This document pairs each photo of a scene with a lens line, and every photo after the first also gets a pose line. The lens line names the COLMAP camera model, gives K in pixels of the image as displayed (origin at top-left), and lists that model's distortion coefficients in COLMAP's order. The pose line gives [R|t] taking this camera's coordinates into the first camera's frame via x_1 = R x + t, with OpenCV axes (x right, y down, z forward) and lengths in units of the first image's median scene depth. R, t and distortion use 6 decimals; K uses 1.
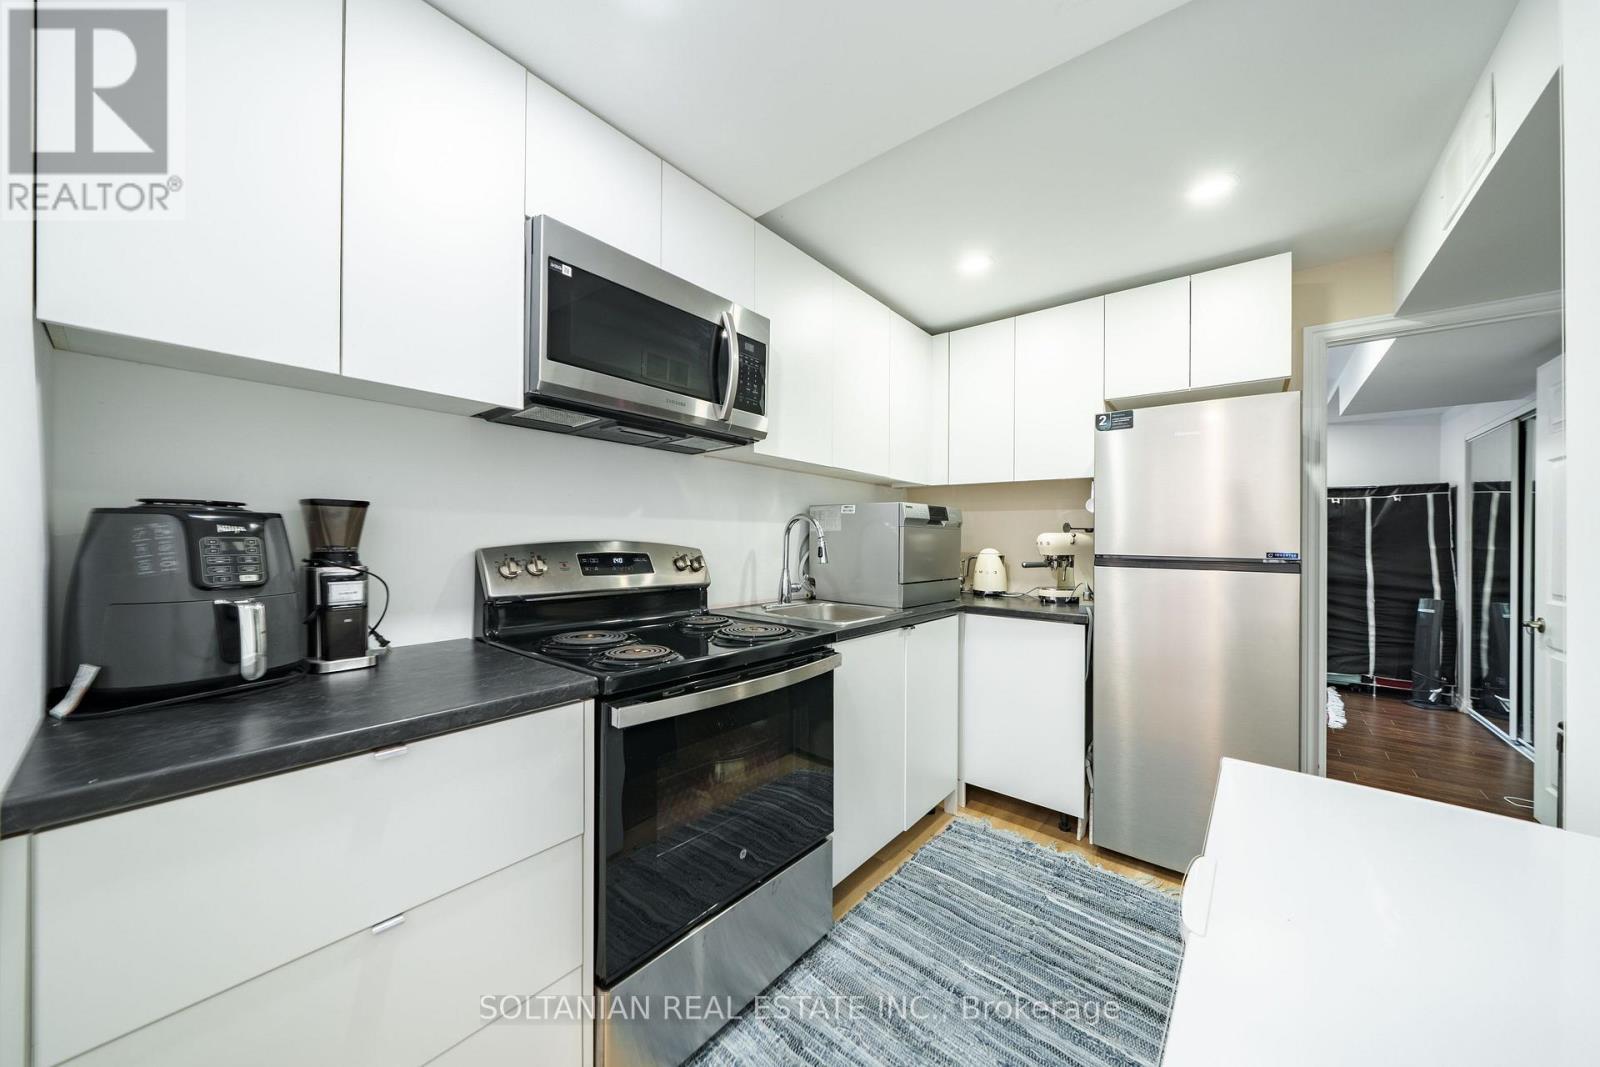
lens RADIAL K [[538.5, 0, 799.4], [0, 538.5, 545.0], [0, 0, 1]] dist [-0.016079, -0.000029]
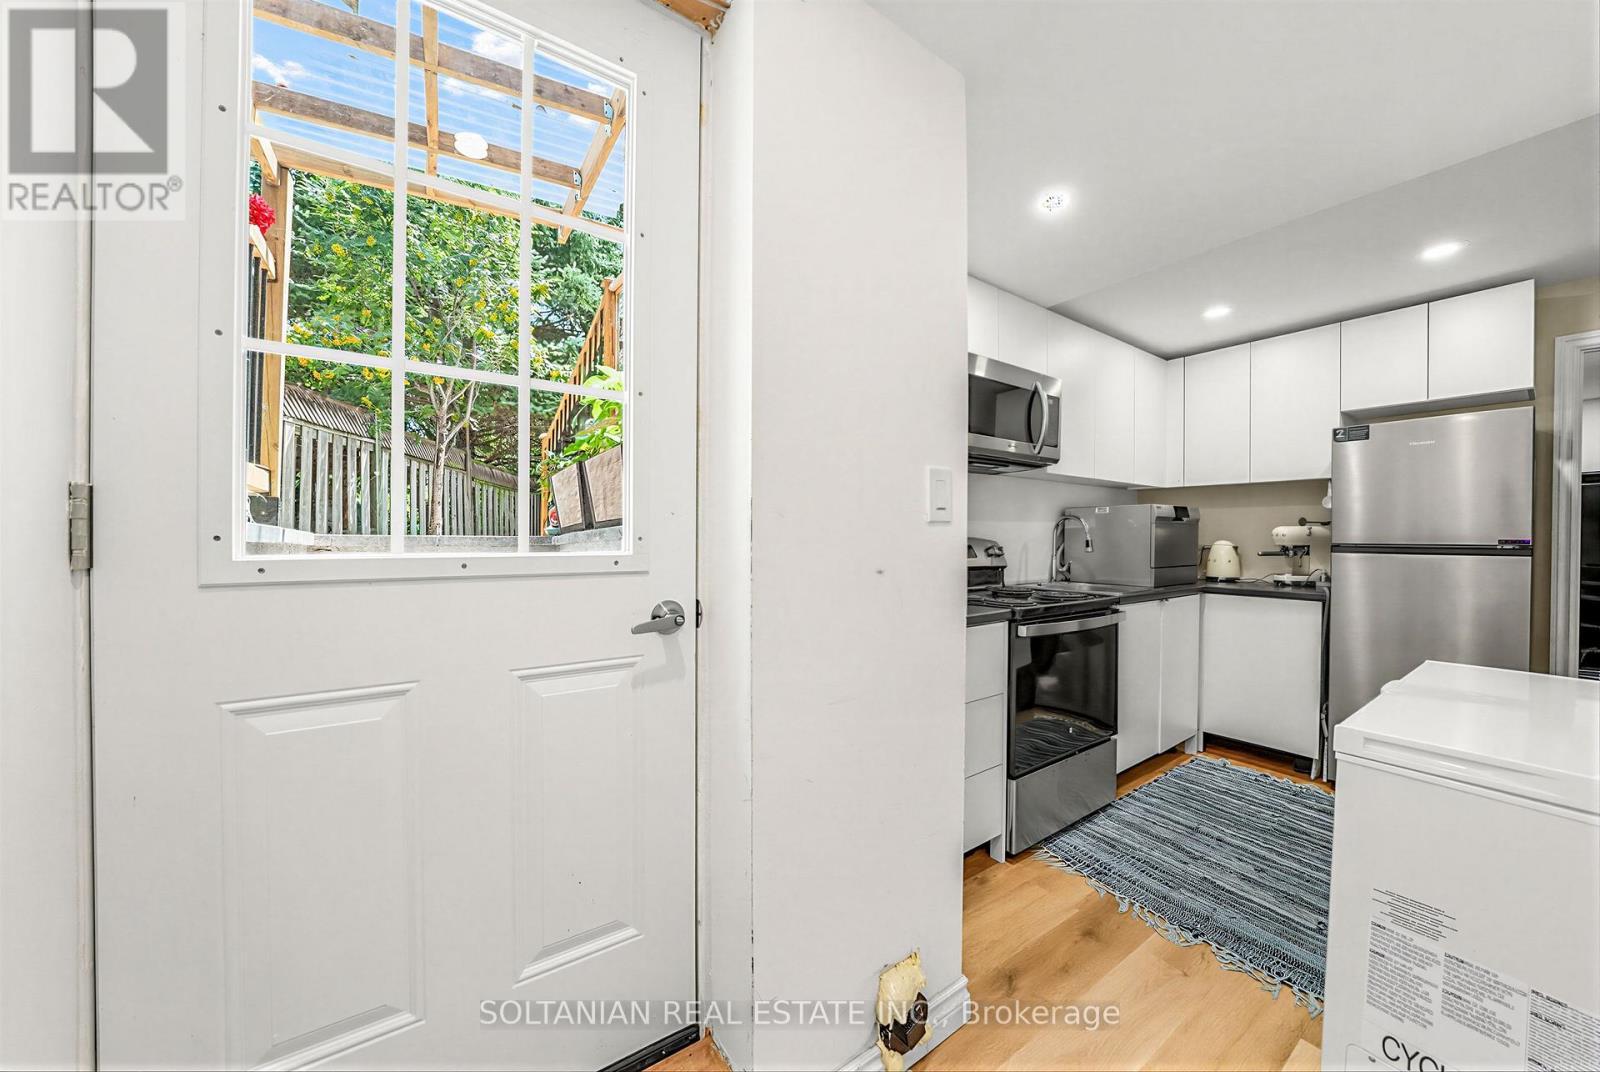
lens RADIAL K [[536.8, 0, 797.6], [0, 536.8, 552.6], [0, 0, 1]] dist [-0.040248, 0.004637]
pose [[0.957703, -0.004091, -0.287730, -0.263189], [0.009060, 0.999832, 0.015939, 0.008435], [0.287617, -0.017872, 0.957579, -0.454858]]
